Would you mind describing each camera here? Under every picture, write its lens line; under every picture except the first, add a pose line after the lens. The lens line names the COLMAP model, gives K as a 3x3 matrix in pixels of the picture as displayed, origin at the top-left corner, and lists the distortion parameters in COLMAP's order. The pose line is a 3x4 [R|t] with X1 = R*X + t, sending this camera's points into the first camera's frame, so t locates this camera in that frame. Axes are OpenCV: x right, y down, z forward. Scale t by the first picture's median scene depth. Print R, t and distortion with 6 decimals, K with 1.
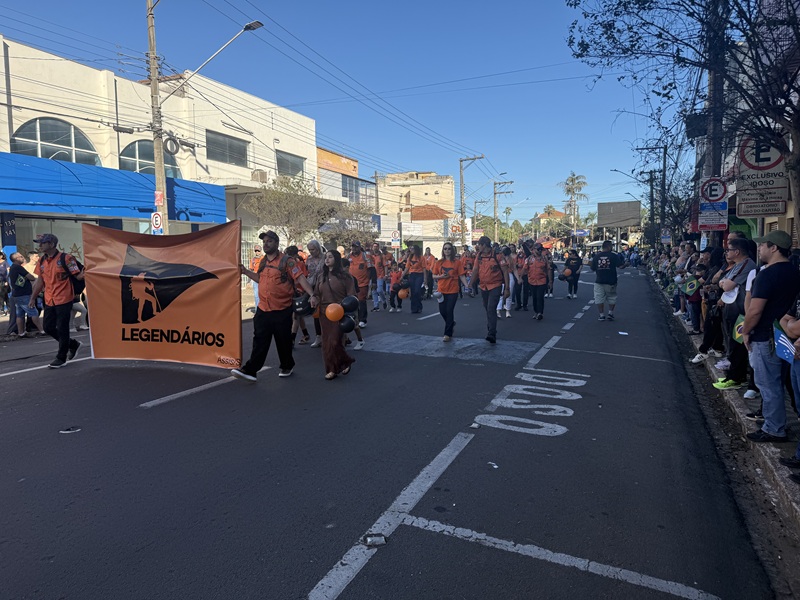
lens RADIAL K [[560.2, 0, 400.0], [0, 560.2, 300.0], [0, 0, 1]] dist [0.071073, -0.067446]
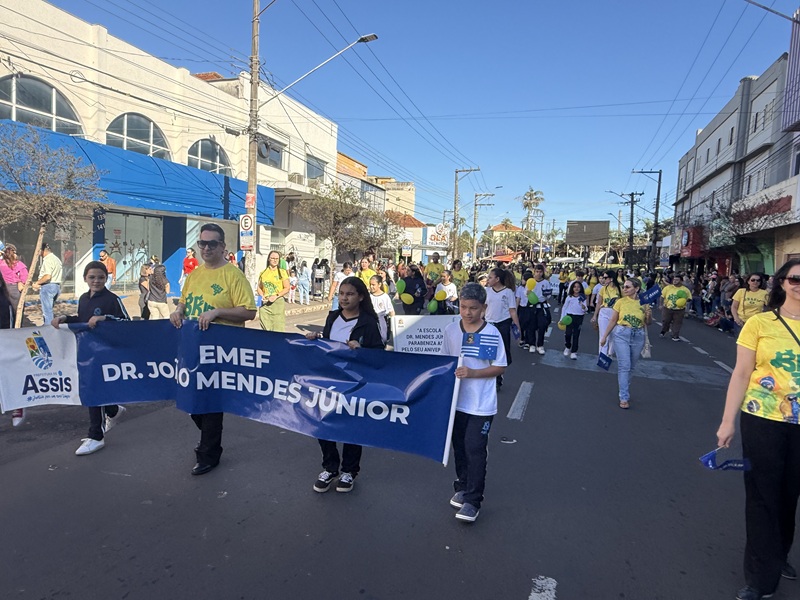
lens RADIAL K [[570.7, 0, 356.2], [0, 570.7, 298.3], [0, 0, 1]] dist [-0.000720, 0.041181]
pose [[0.997913, 0.054498, 0.034637, -0.138759], [-0.054130, 0.998468, -0.011464, -0.002914], [-0.035209, 0.009565, 0.999334, -0.006916]]
